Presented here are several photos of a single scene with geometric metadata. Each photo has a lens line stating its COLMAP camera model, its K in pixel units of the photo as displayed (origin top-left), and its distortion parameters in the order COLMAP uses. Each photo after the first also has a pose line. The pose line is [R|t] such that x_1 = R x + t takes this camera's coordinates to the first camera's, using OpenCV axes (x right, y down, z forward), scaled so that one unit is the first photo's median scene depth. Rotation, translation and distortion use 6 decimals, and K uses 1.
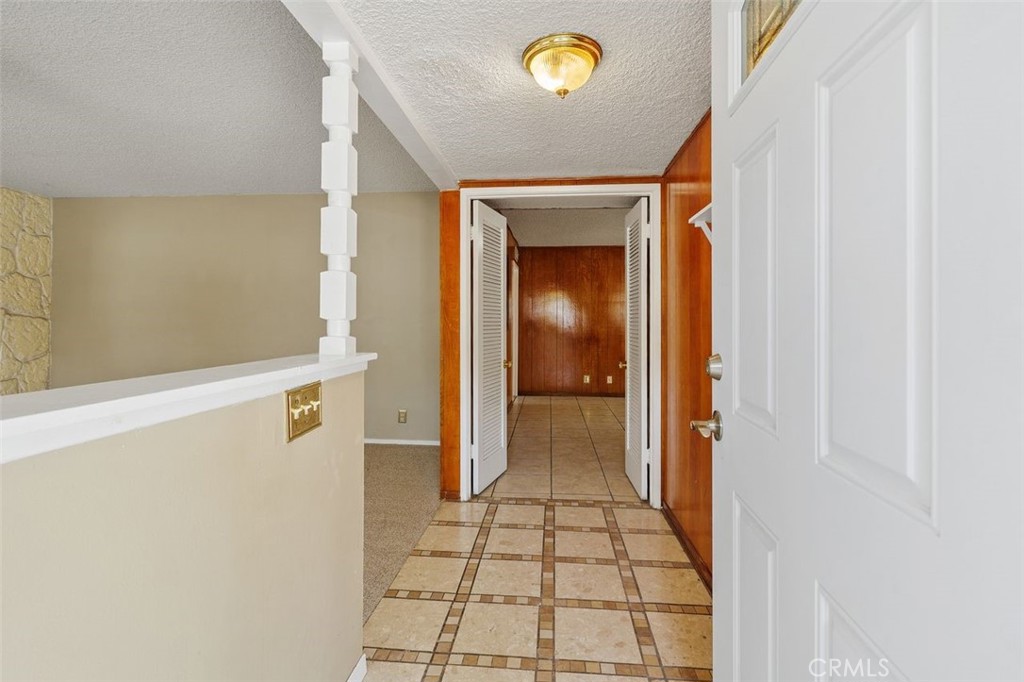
lens RADIAL K [[466.9, 0, 517.2], [0, 466.9, 324.4], [0, 0, 1]] dist [-0.001951, 0.001011]
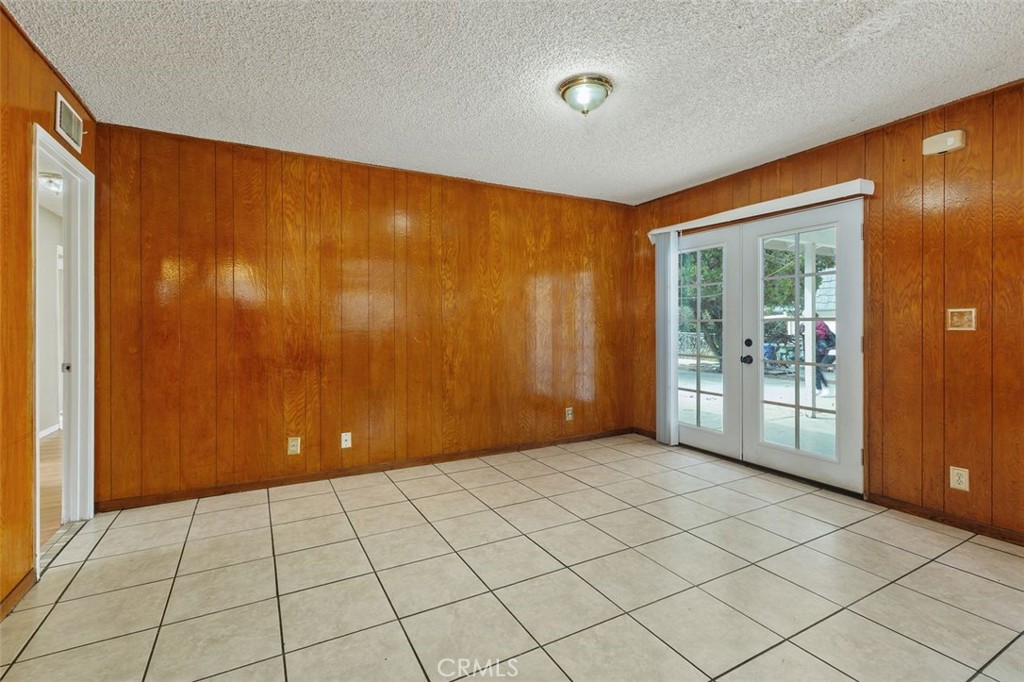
lens RADIAL K [[466.9, 0, 520.8], [0, 466.9, 325.3], [0, 0, 1]] dist [-0.001951, 0.001011]
pose [[0.834635, -0.005625, 0.550775, 0.083248], [-0.000039, 0.999947, 0.010272, -0.004550], [-0.550804, -0.008595, 0.834591, 0.498665]]
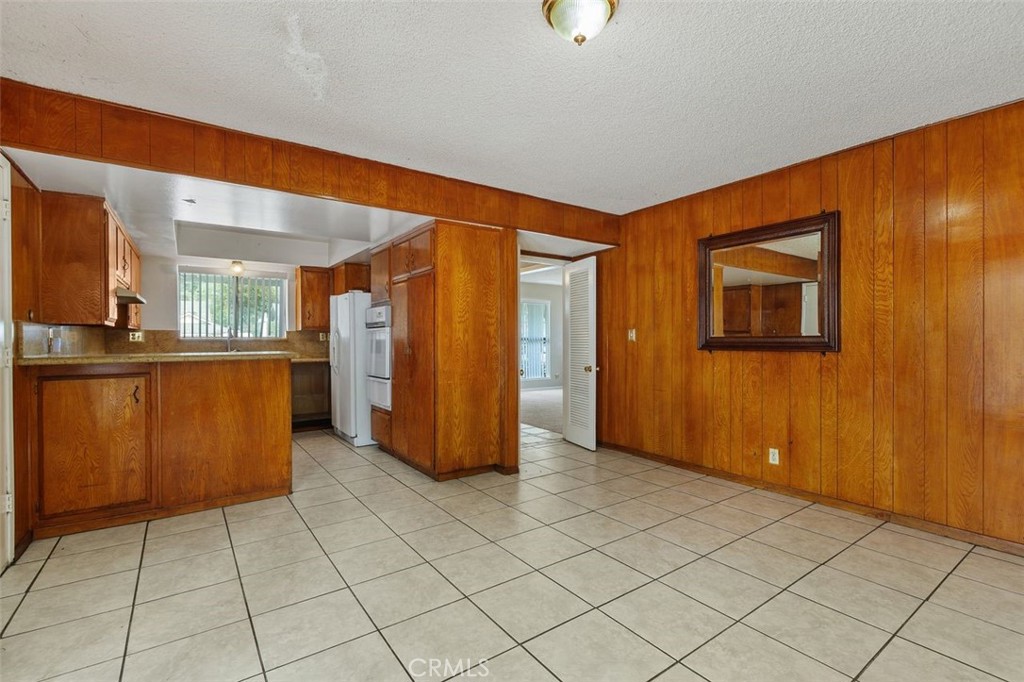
lens RADIAL K [[466.9, 0, 514.7], [0, 466.9, 345.7], [0, 0, 1]] dist [-0.001951, 0.001011]
pose [[-0.768563, 0.006205, -0.639744, 0.475198], [0.005926, 0.999979, 0.002580, 0.001148], [0.639746, -0.001808, -0.768584, 0.903605]]
